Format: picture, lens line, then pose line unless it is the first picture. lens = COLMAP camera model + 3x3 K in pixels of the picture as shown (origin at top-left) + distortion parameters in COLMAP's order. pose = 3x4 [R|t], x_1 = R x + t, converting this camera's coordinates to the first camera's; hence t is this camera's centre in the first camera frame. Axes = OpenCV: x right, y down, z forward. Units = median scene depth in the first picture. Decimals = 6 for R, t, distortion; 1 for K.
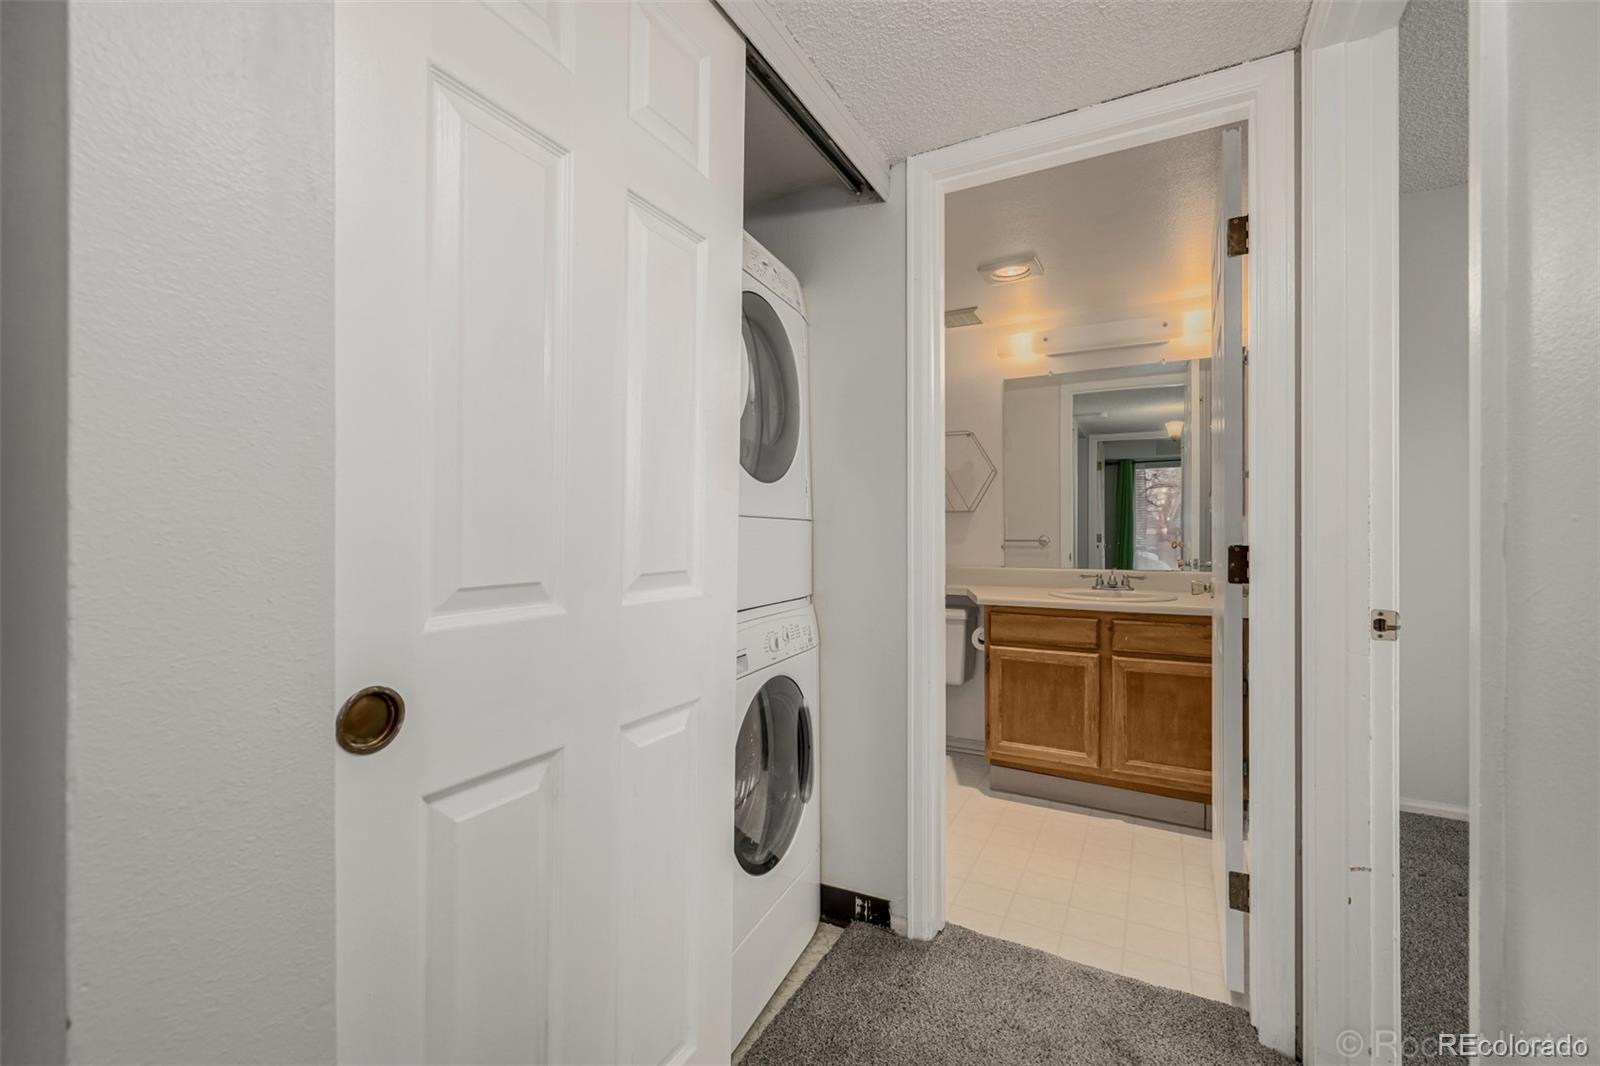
lens RADIAL K [[680.6, 0, 800.0], [0, 680.6, 533.0], [0, 0, 1]] dist [0.001196, 0.000134]
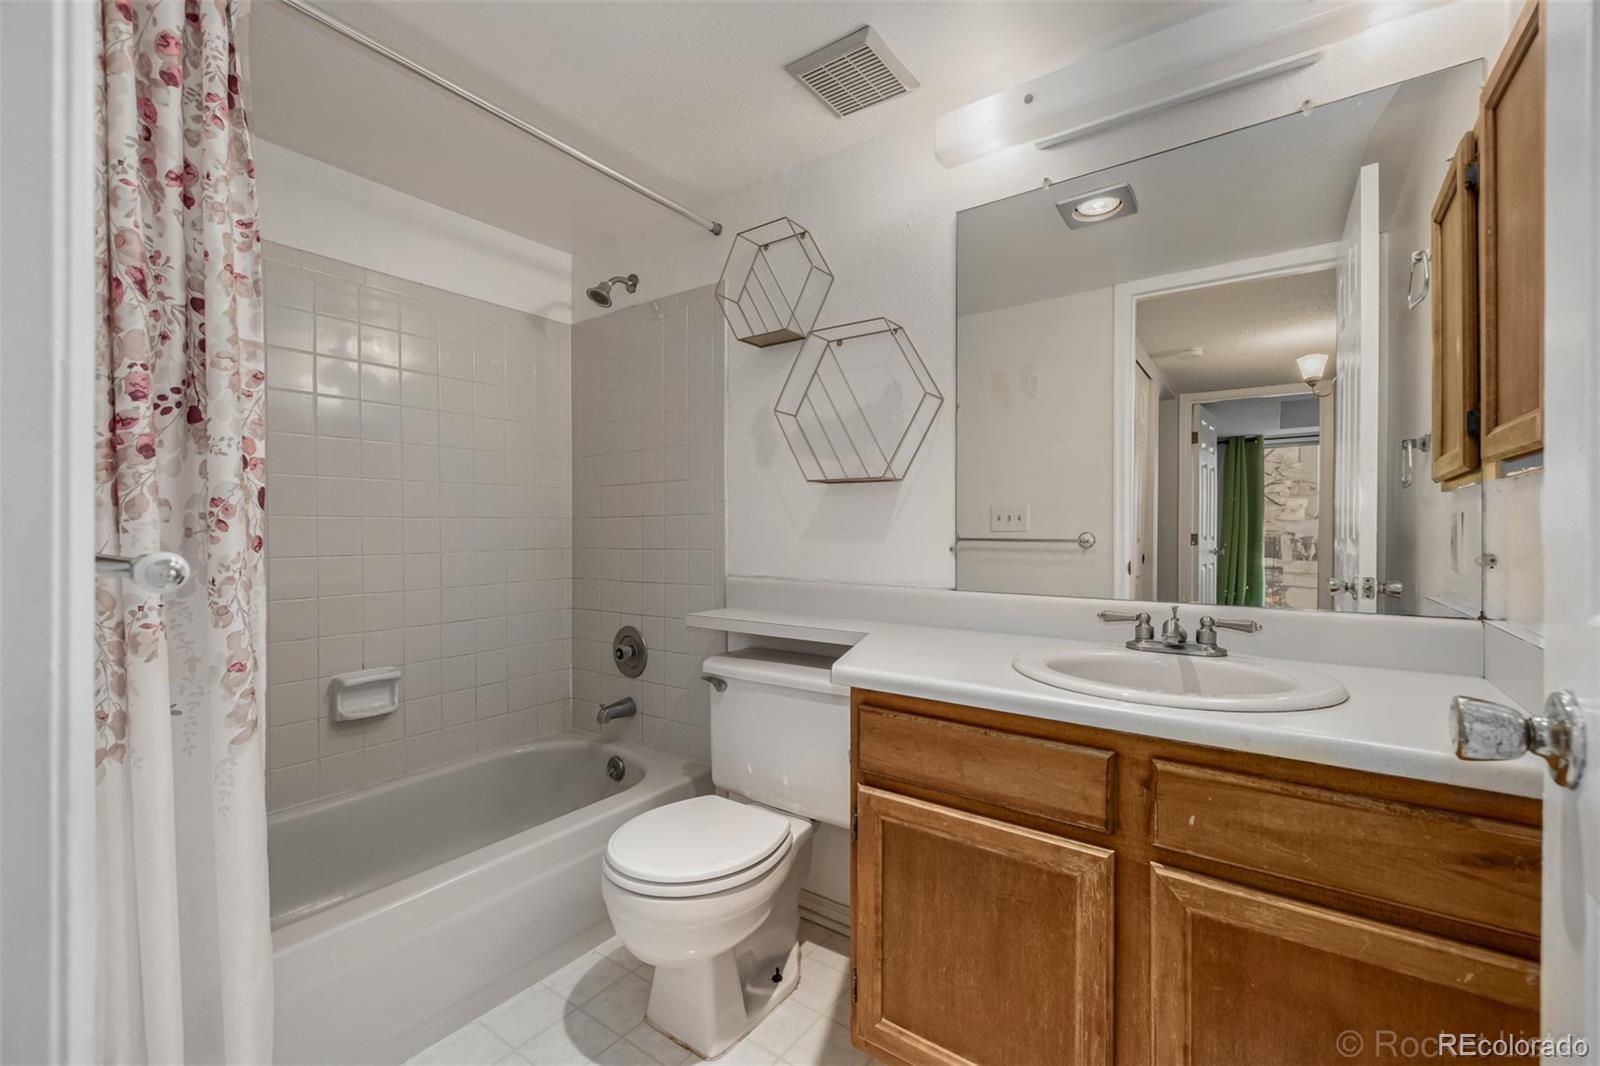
lens RADIAL K [[703.8, 0, 800.0], [0, 703.8, 533.0], [0, 0, 1]] dist [0.002942, 0.000401]
pose [[0.993397, 0.007411, -0.114484, 0.311214], [-0.007496, 0.999972, -0.000312, 0.011906], [0.114478, 0.001169, 0.993425, 0.602409]]
